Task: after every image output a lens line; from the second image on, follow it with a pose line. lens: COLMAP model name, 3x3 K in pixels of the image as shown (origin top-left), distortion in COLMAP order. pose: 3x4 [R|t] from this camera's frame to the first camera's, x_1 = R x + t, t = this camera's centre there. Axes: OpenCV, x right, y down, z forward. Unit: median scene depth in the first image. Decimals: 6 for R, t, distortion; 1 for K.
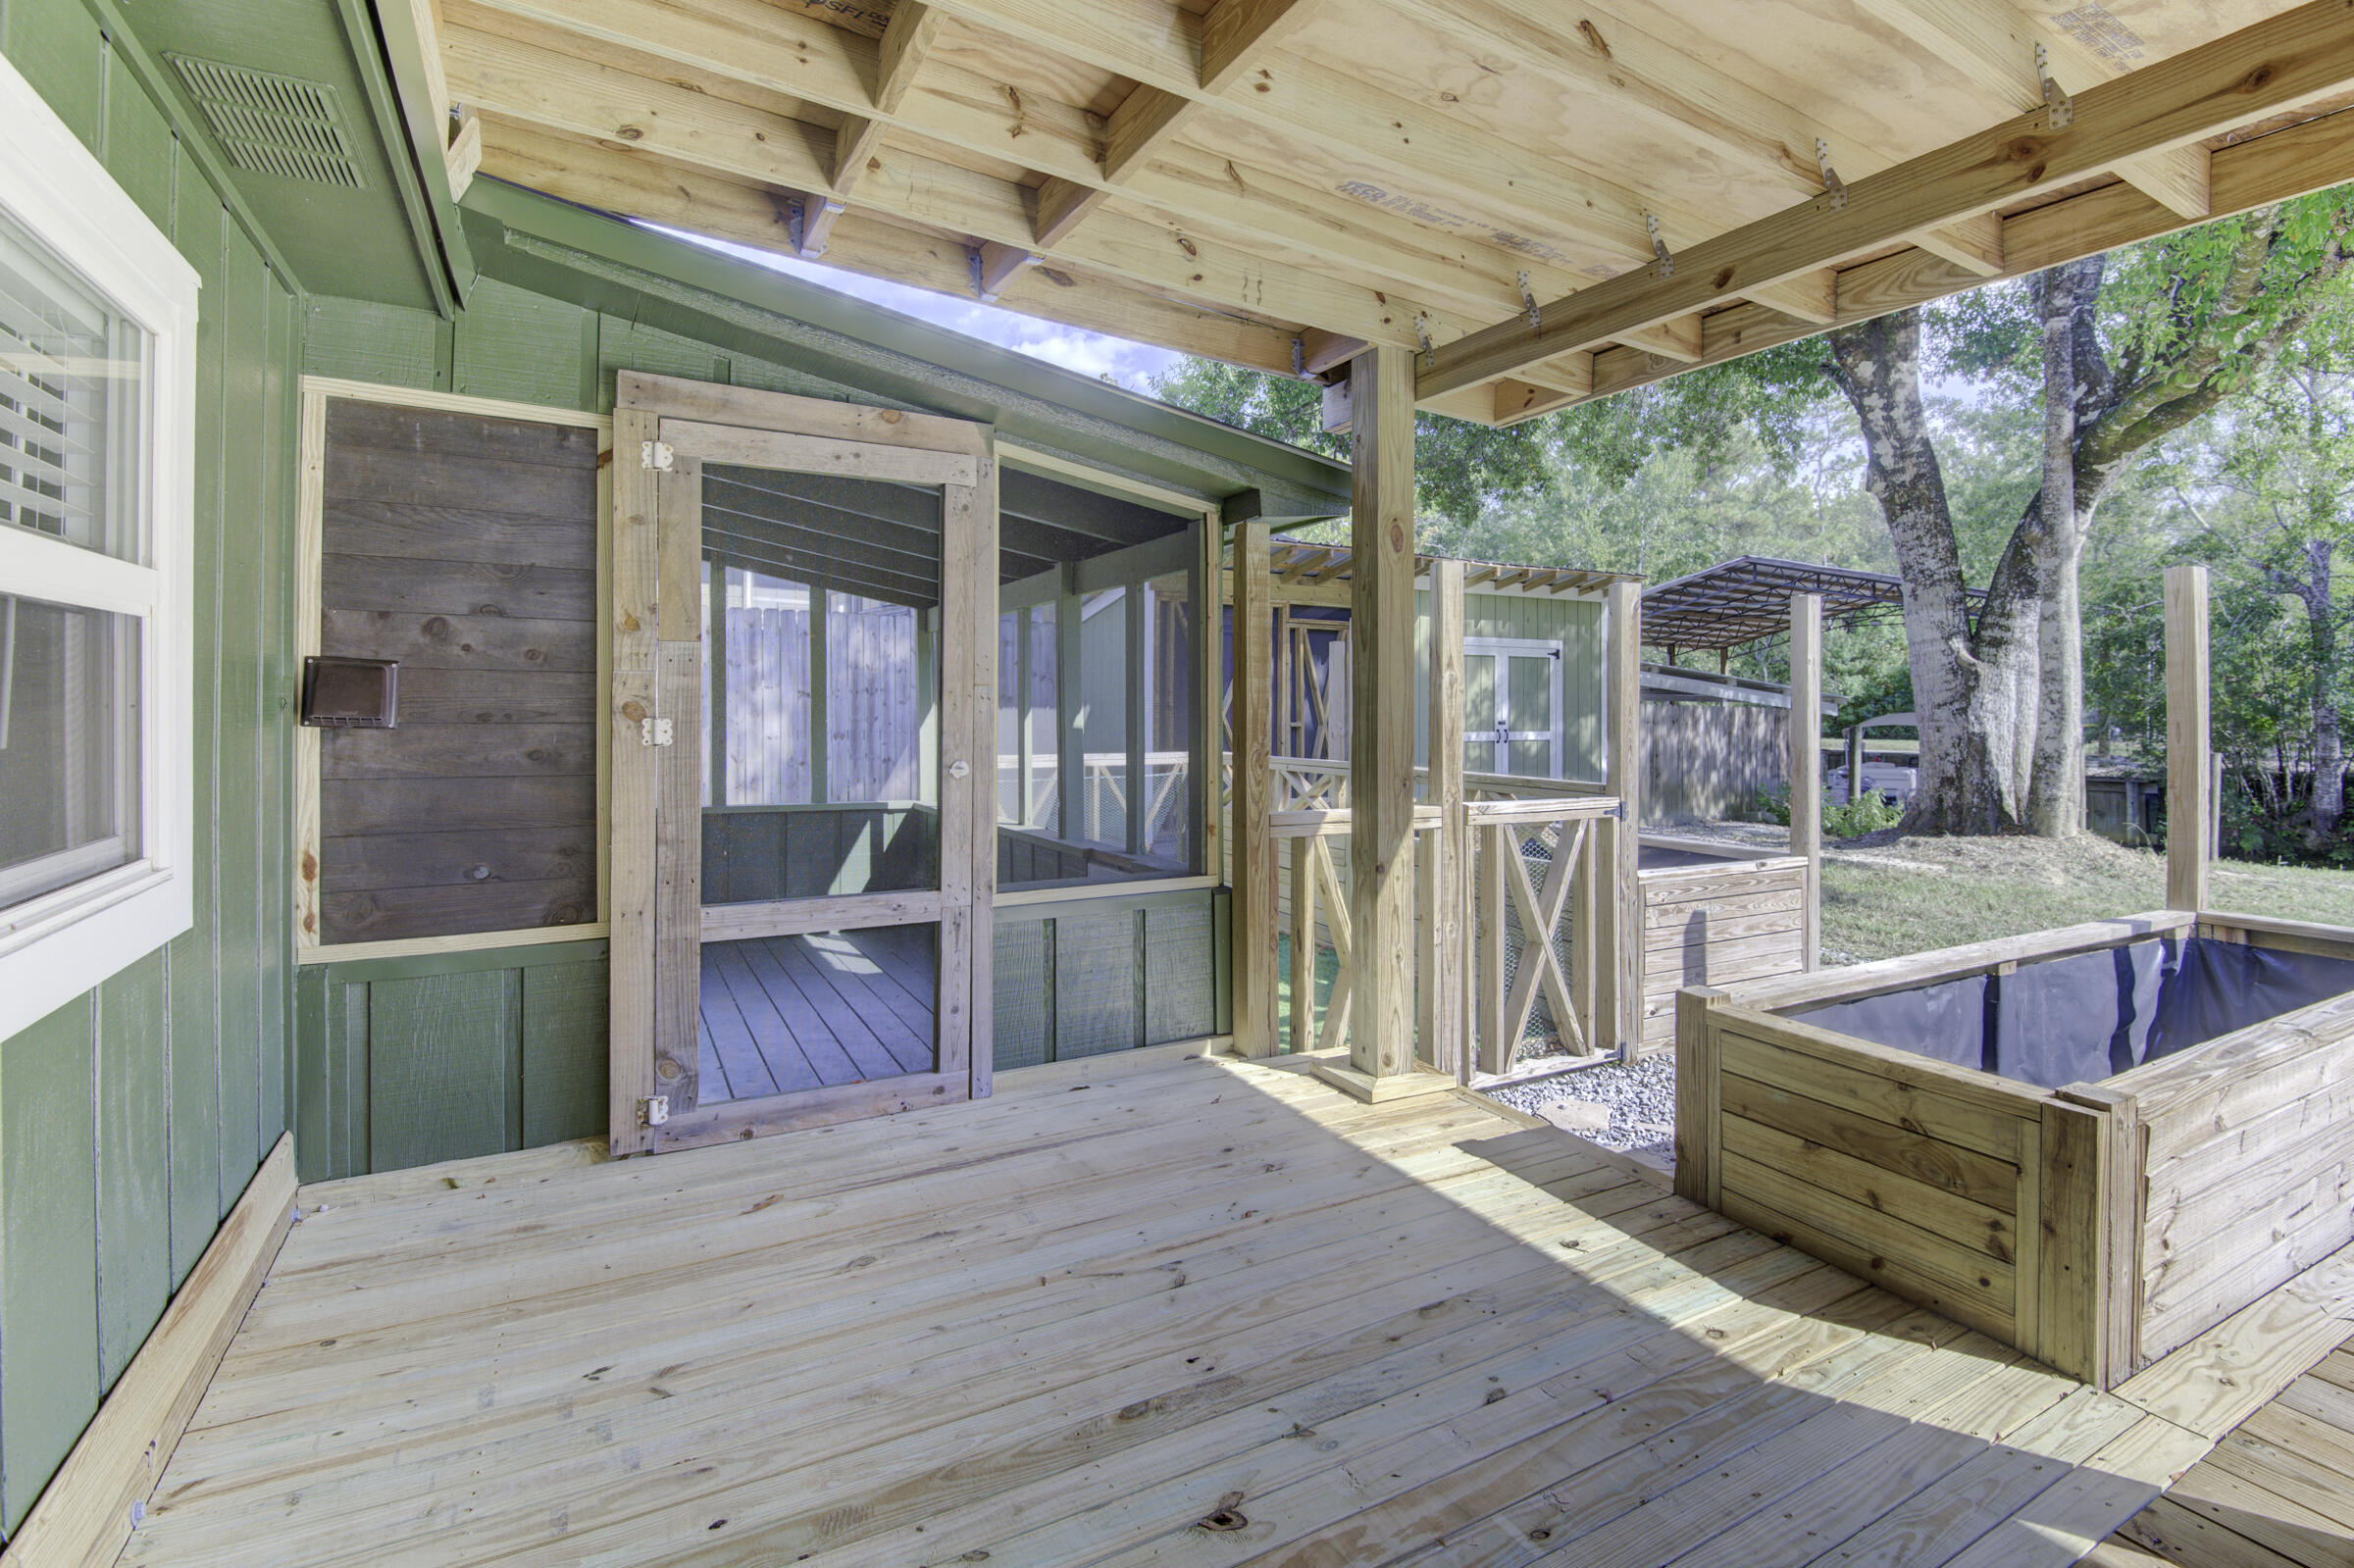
lens RADIAL K [[1062.6, 0, 1177.5], [0, 1062.6, 705.5], [0, 0, 1]] dist [0.003310, -0.012879]
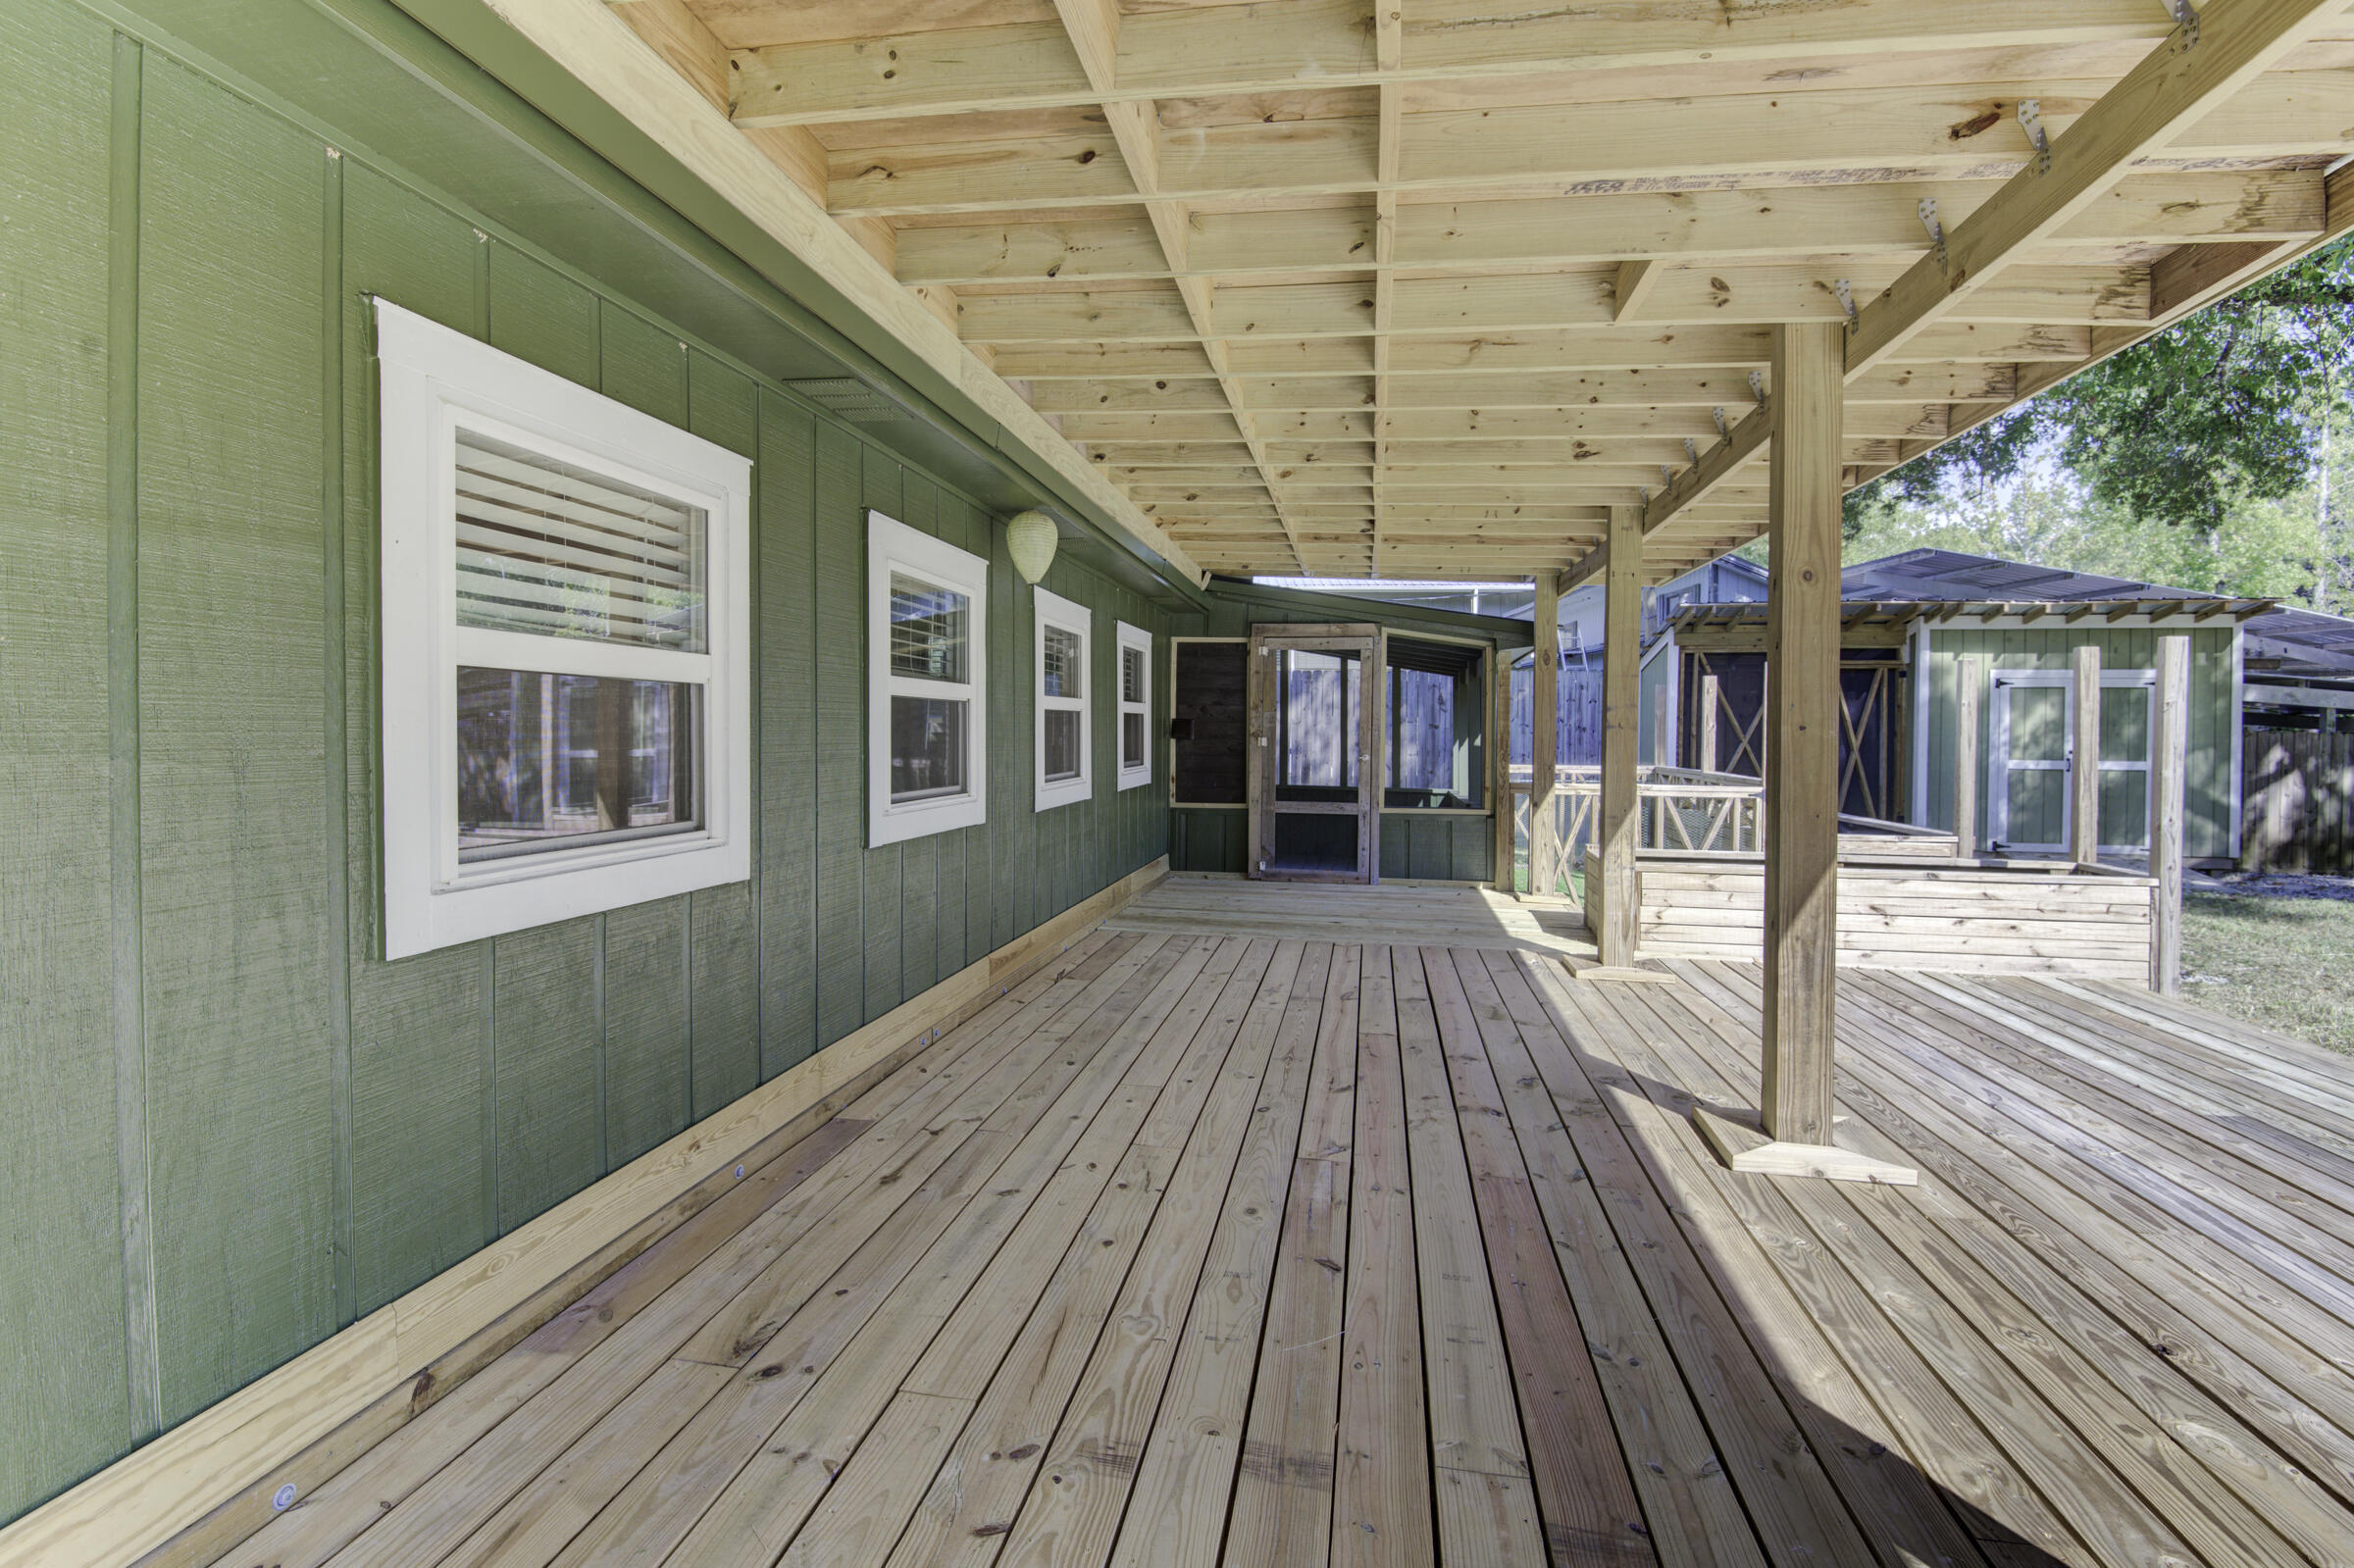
lens RADIAL K [[1084.1, 0, 1172.5], [0, 1084.1, 773.6], [0, 0, 1]] dist [0.003615, -0.014522]
pose [[0.767127, 0.025974, -0.640969, 0.342692], [-0.002809, 0.999306, 0.037134, 0.000462], [0.641489, -0.026686, 0.766668, -0.406451]]
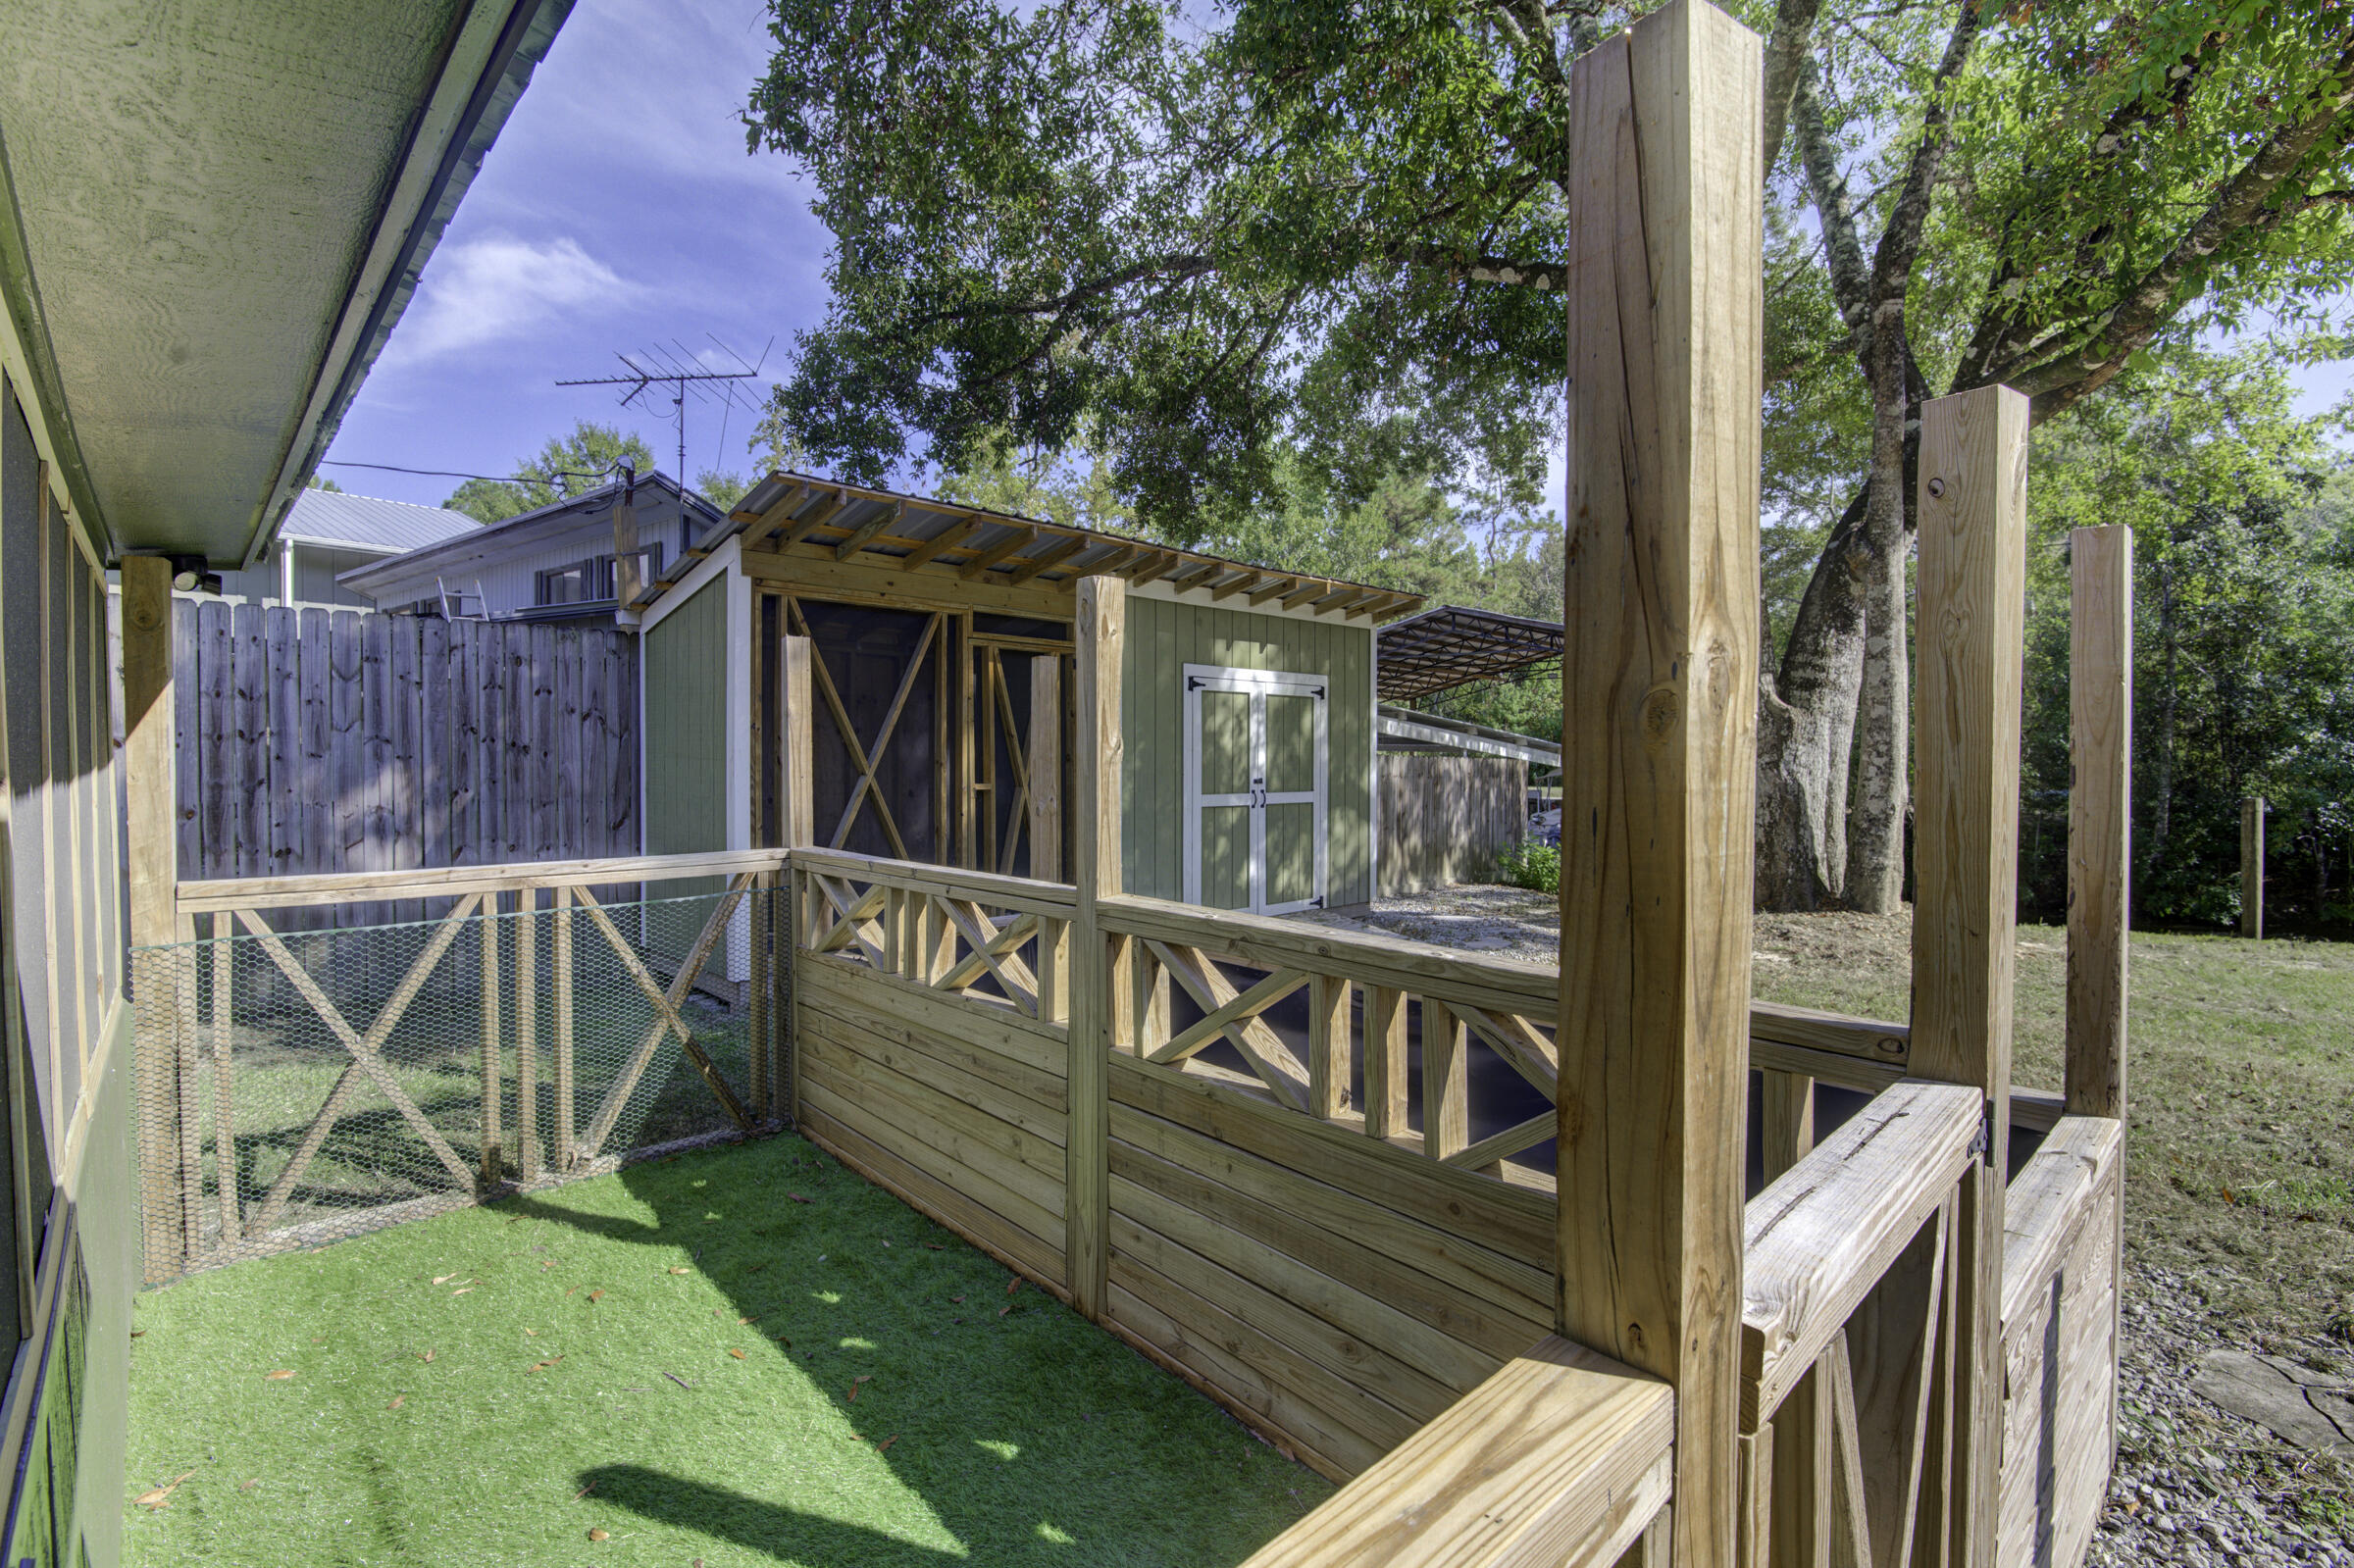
lens RADIAL K [[1084.1, 0, 1172.5], [0, 1084.1, 773.6], [0, 0, 1]] dist [0.003615, -0.014522]
pose [[0.963111, -0.004560, 0.269065, 0.041997], [-0.000332, 0.999835, 0.018136, -0.003419], [-0.269104, -0.017556, 0.962951, 0.298487]]
